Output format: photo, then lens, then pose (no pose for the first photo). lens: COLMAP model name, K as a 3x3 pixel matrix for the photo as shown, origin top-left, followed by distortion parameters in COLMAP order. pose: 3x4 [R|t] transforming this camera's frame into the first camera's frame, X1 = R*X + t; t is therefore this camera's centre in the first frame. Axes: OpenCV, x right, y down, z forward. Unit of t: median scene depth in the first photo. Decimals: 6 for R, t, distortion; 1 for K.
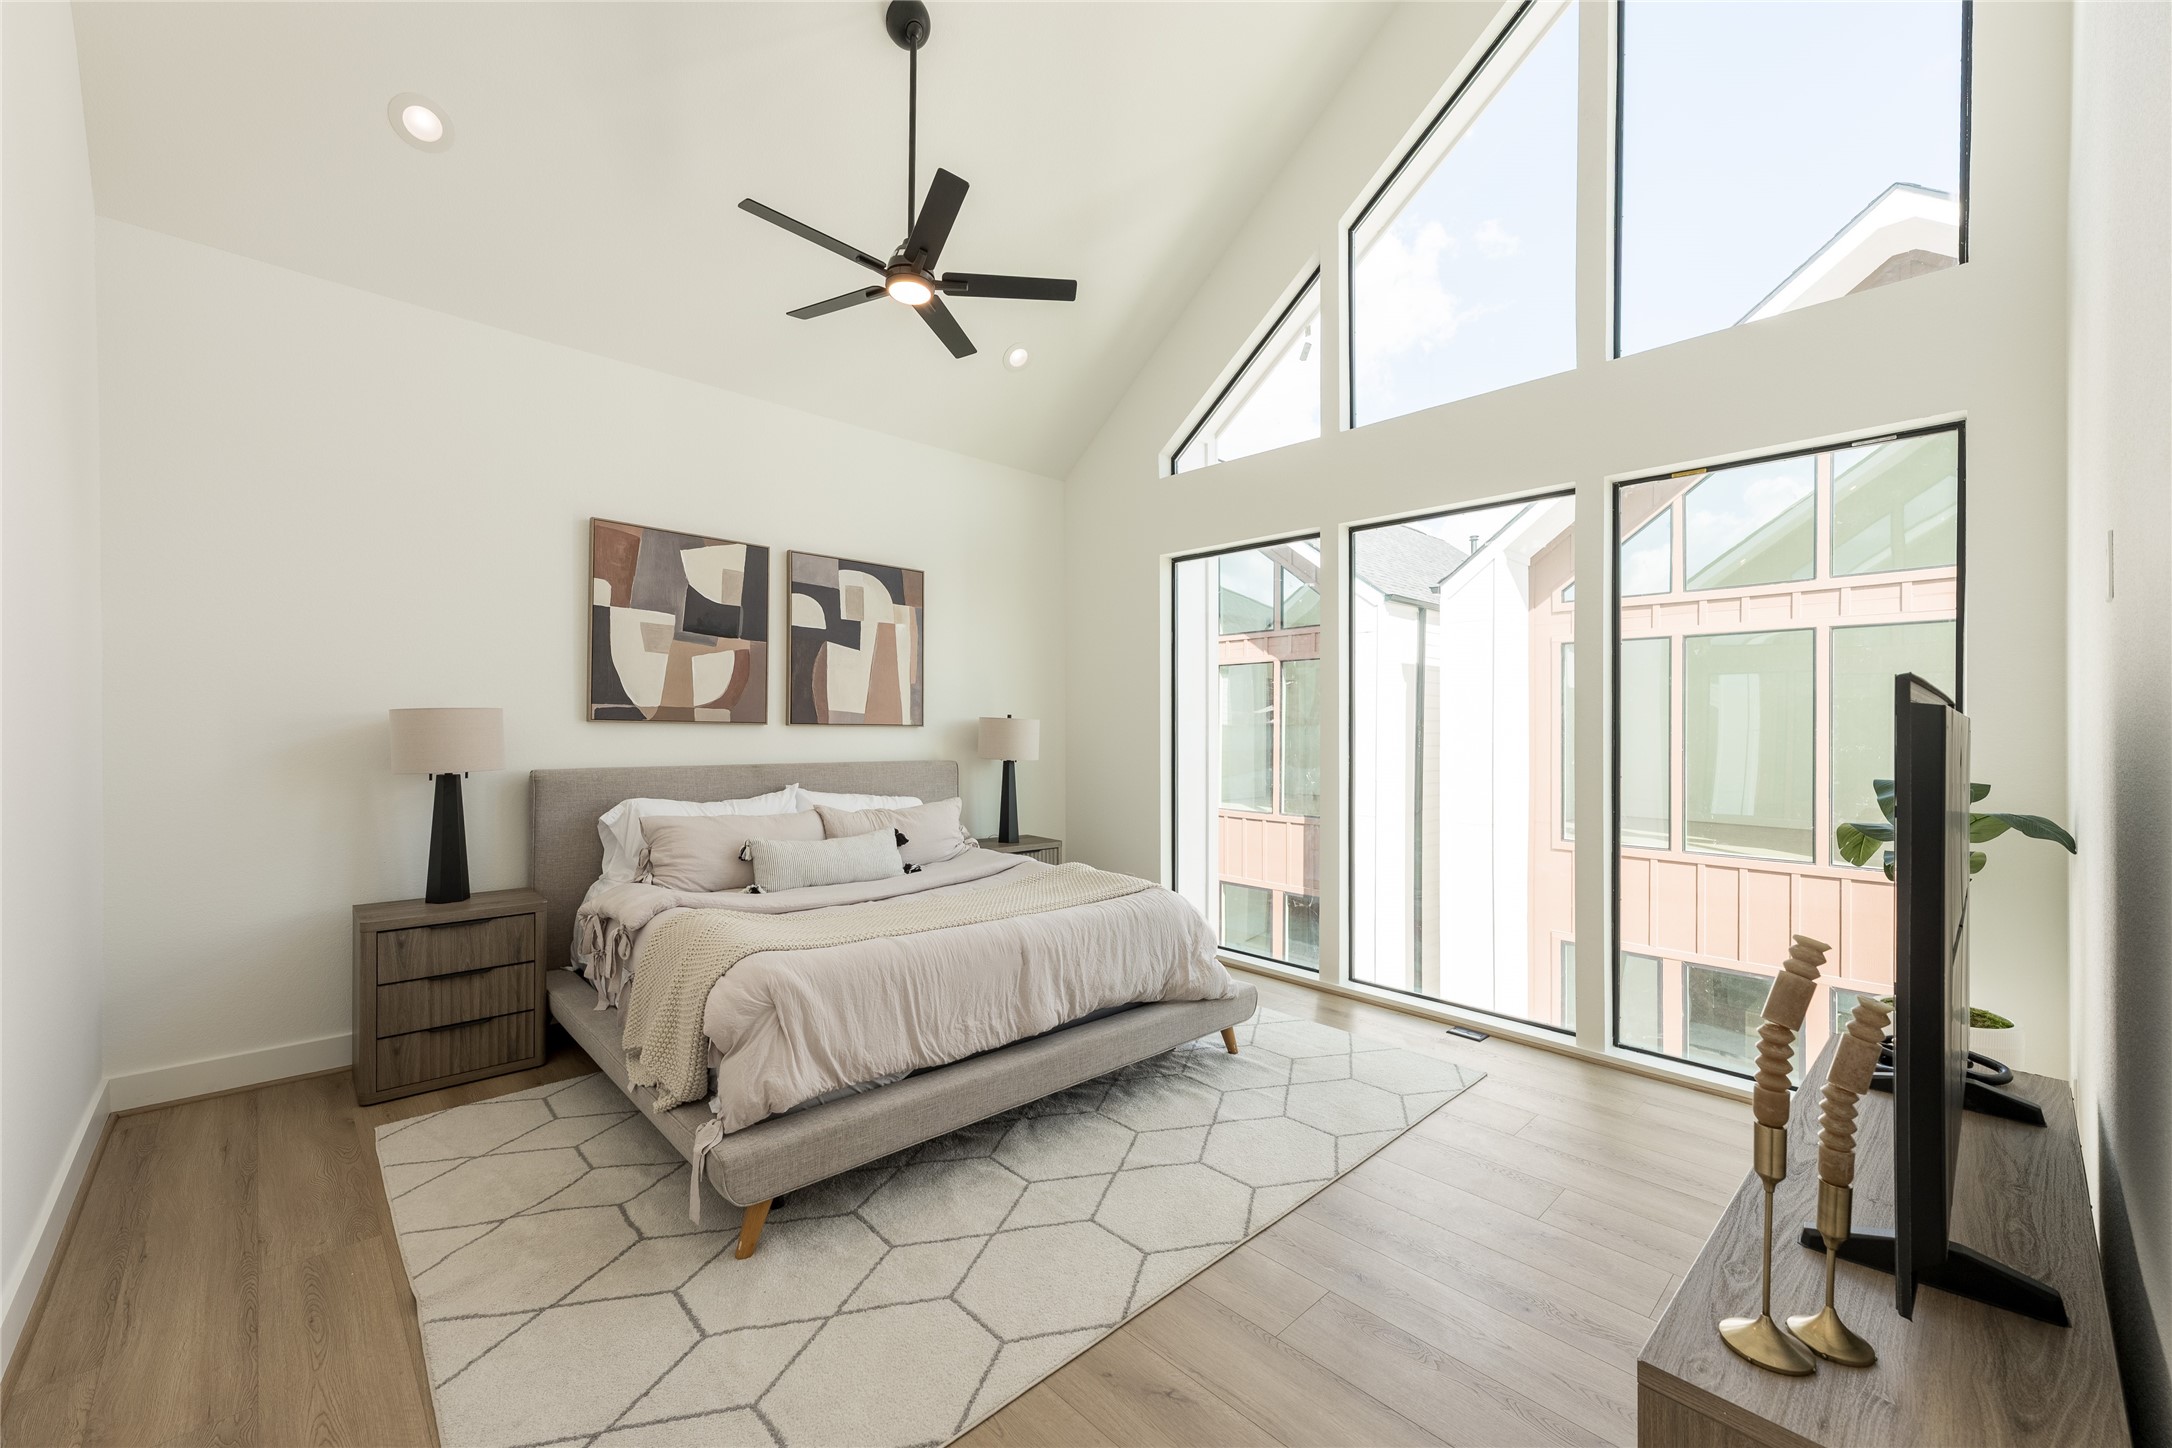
lens RADIAL K [[864.9, 0, 1085.5], [0, 864.9, 727.9], [0, 0, 1]] dist [0.000775, 0.000067]
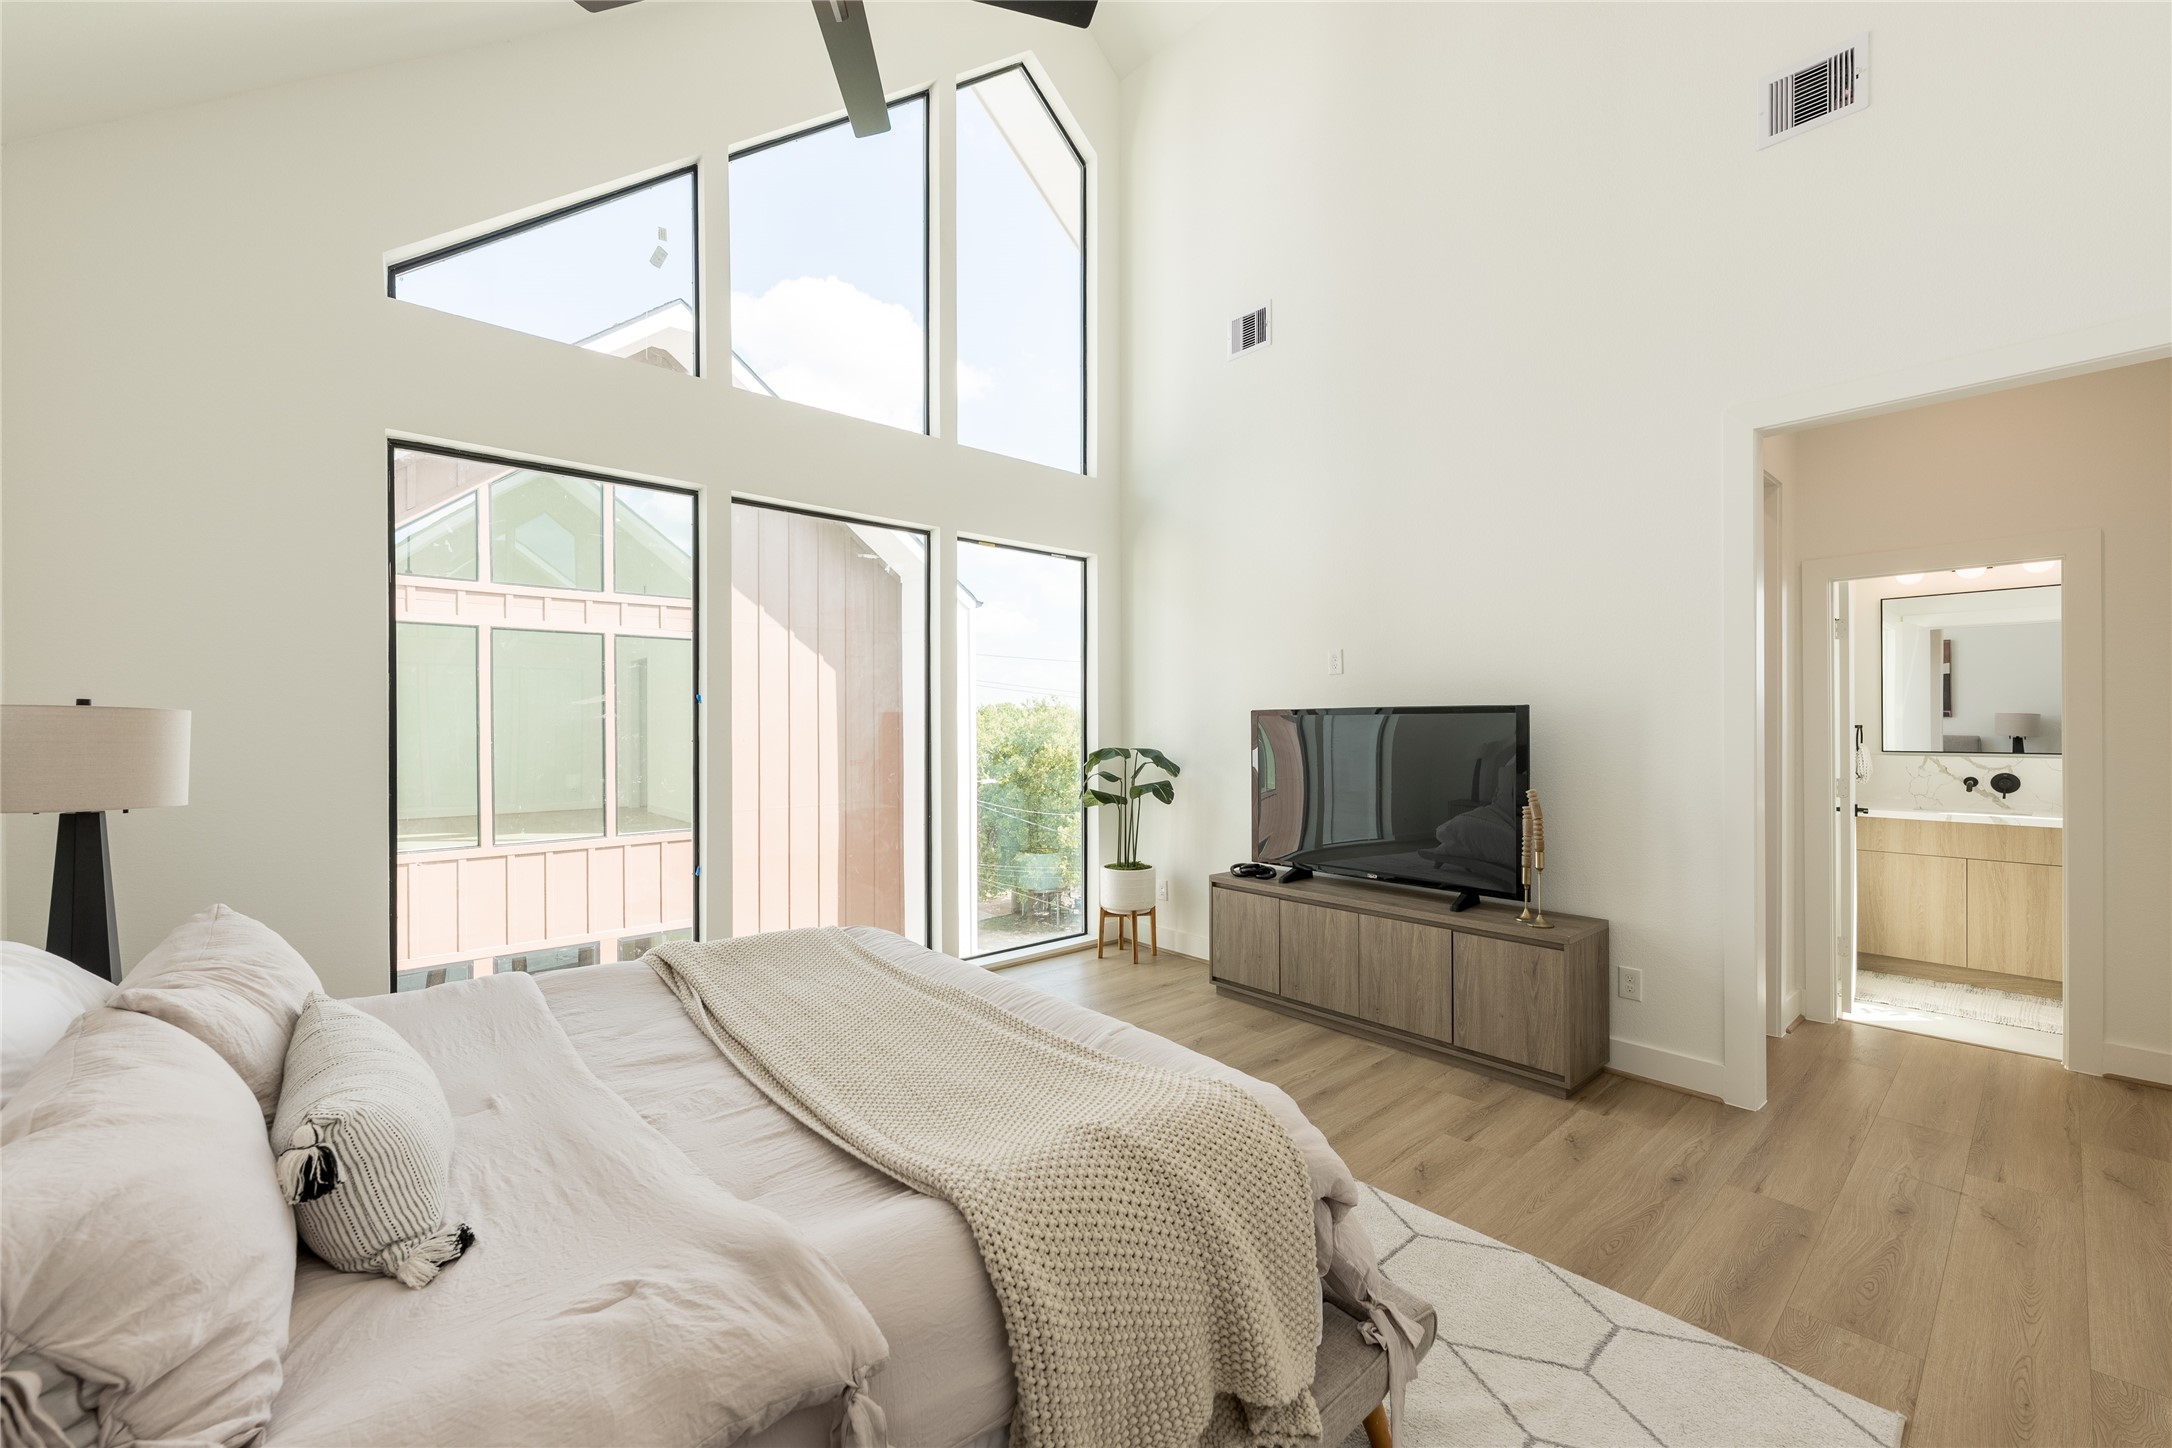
lens RADIAL K [[864.9, 0, 1087.1], [0, 864.9, 717.4], [0, 0, 1]] dist [0.000775, 0.000067]
pose [[0.035187, -0.001937, 0.999379, -0.306040], [0.005037, 0.999986, 0.001761, -0.002579], [-0.999368, 0.004972, 0.035197, 0.325374]]
